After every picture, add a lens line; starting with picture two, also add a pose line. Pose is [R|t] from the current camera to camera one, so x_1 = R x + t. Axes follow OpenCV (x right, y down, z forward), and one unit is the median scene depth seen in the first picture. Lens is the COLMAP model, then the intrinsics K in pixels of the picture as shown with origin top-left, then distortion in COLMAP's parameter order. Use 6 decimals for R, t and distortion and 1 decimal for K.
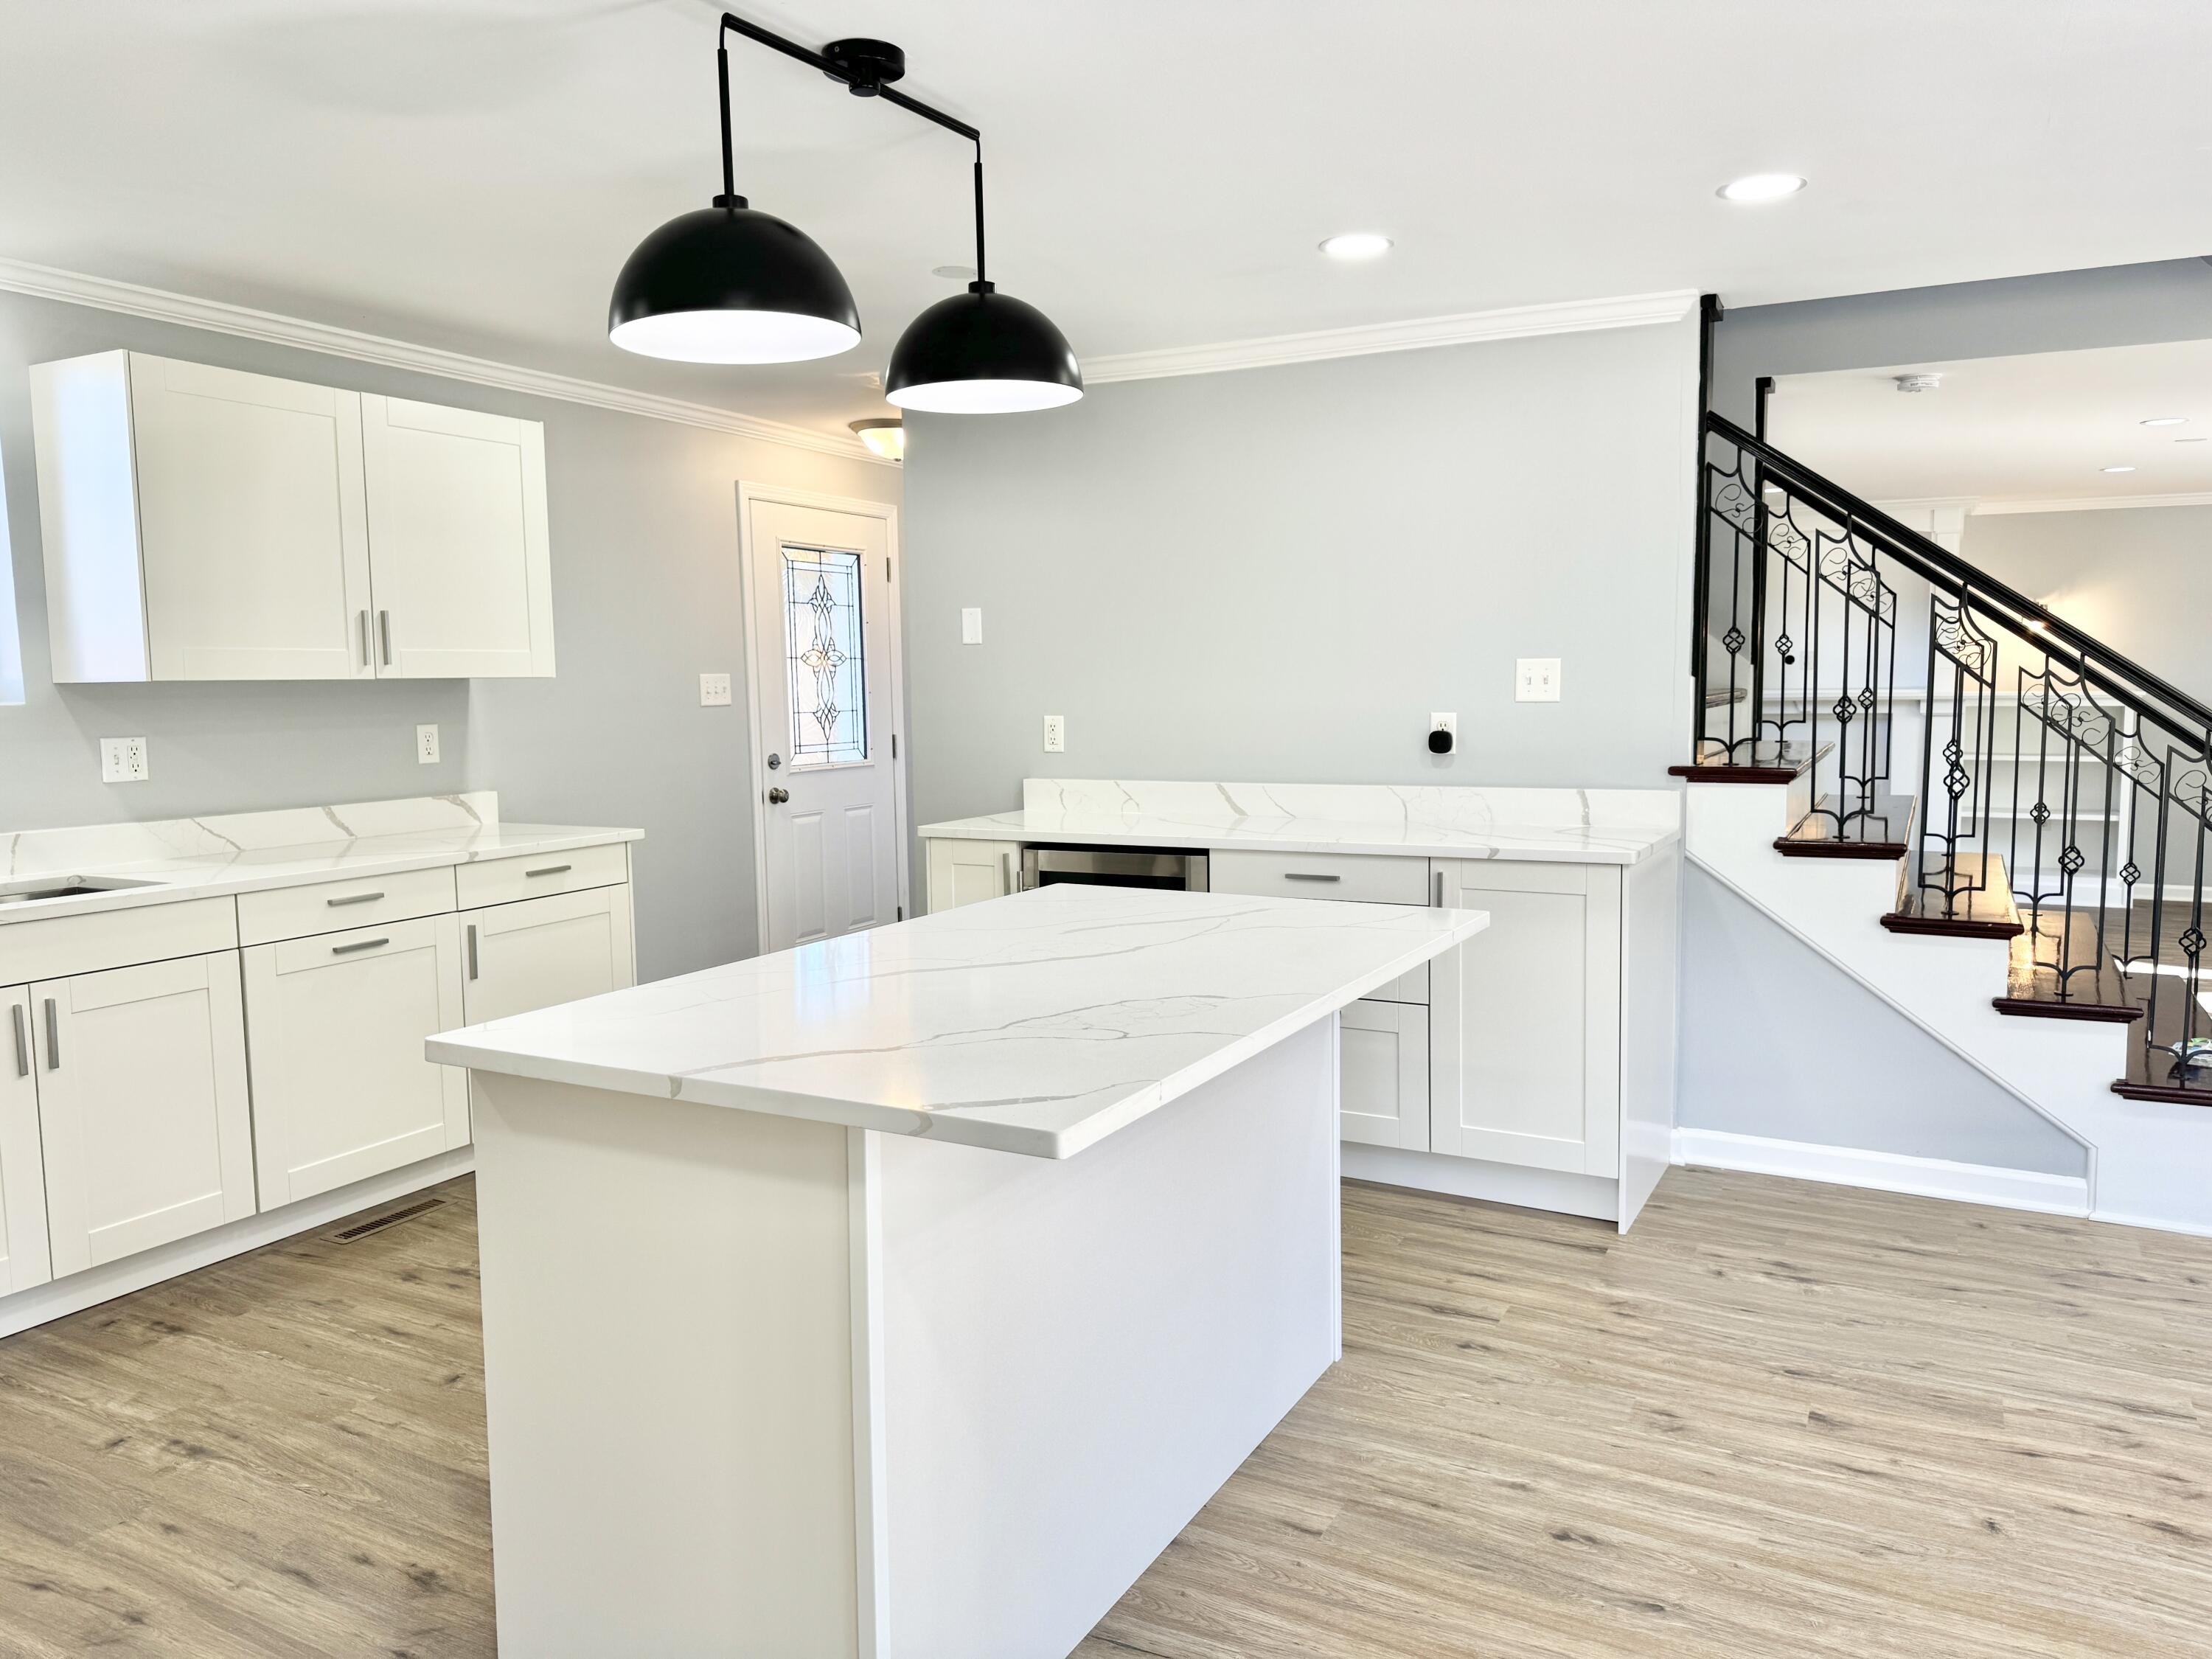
lens RADIAL K [[1573.8, 0, 1110.9], [0, 1573.8, 820.9], [0, 0, 1]] dist [0.038406, -0.039898]
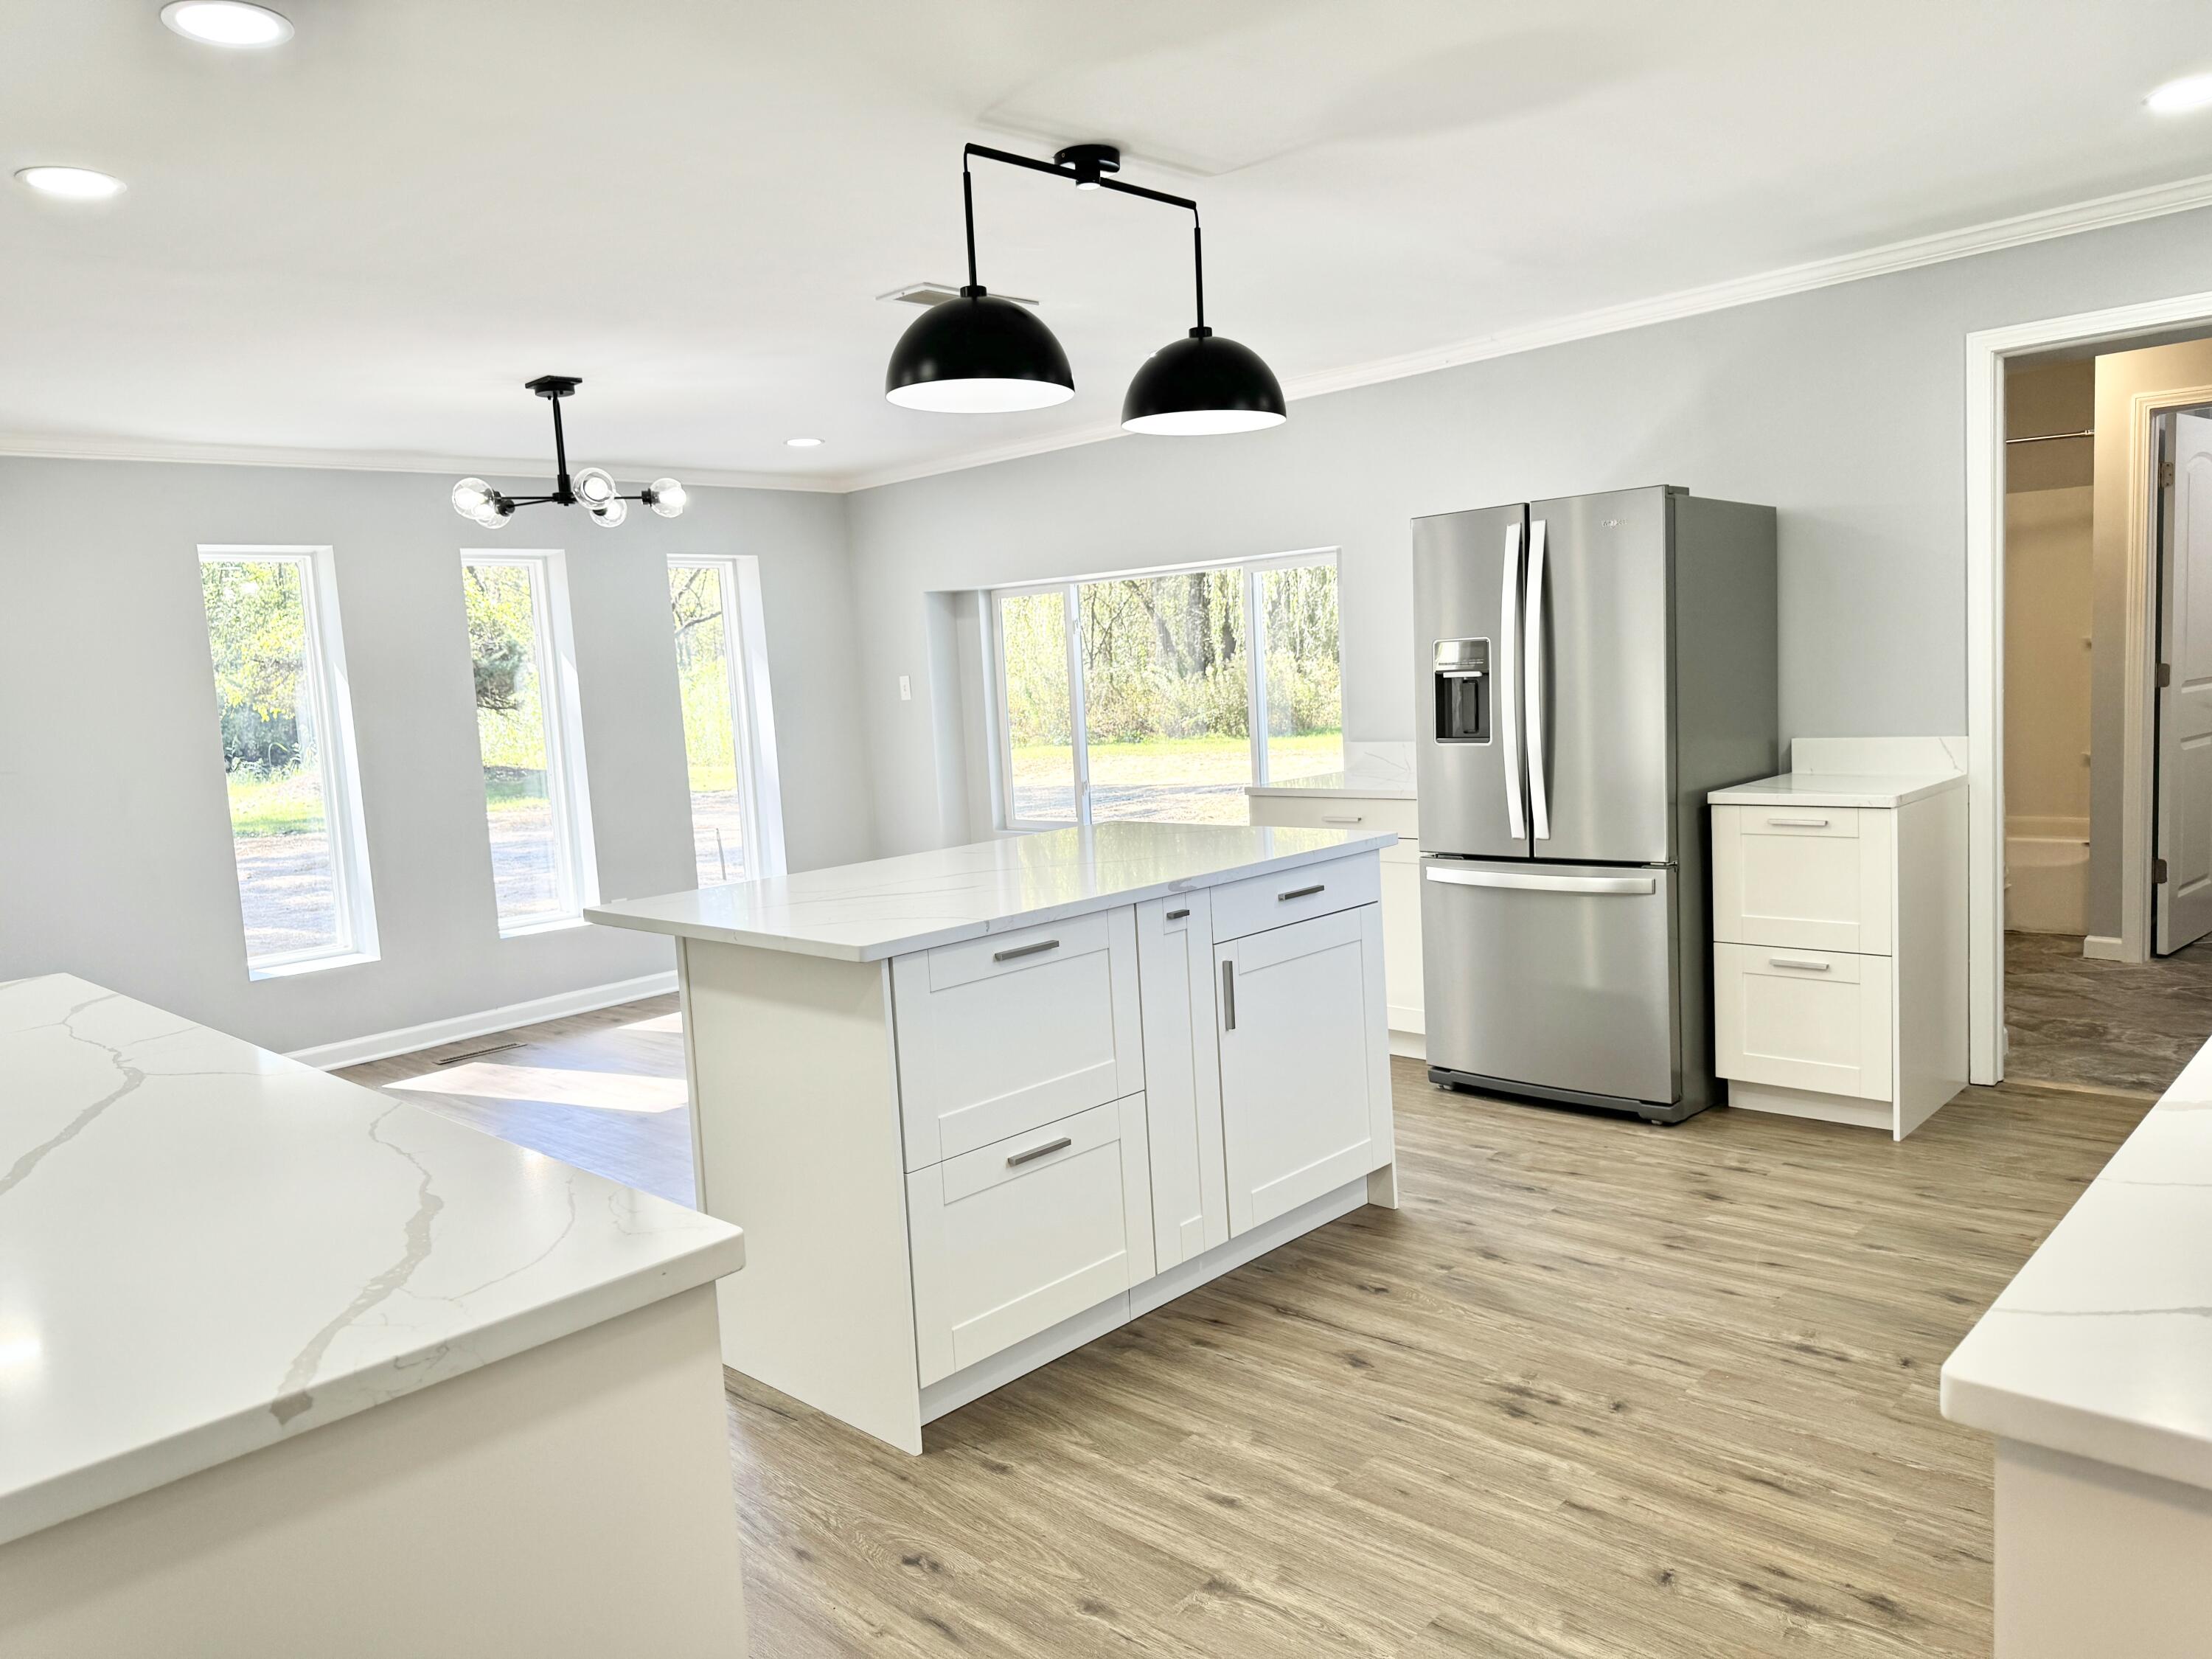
lens RADIAL K [[1558.0, 0, 1106.2], [0, 1558.0, 828.7], [0, 0, 1]] dist [0.066066, -0.056129]
pose [[-0.961437, 0.040928, 0.271963, -0.414929], [0.096305, 0.976358, 0.193523, -0.176346], [-0.257612, 0.212251, -0.942648, 1.953054]]
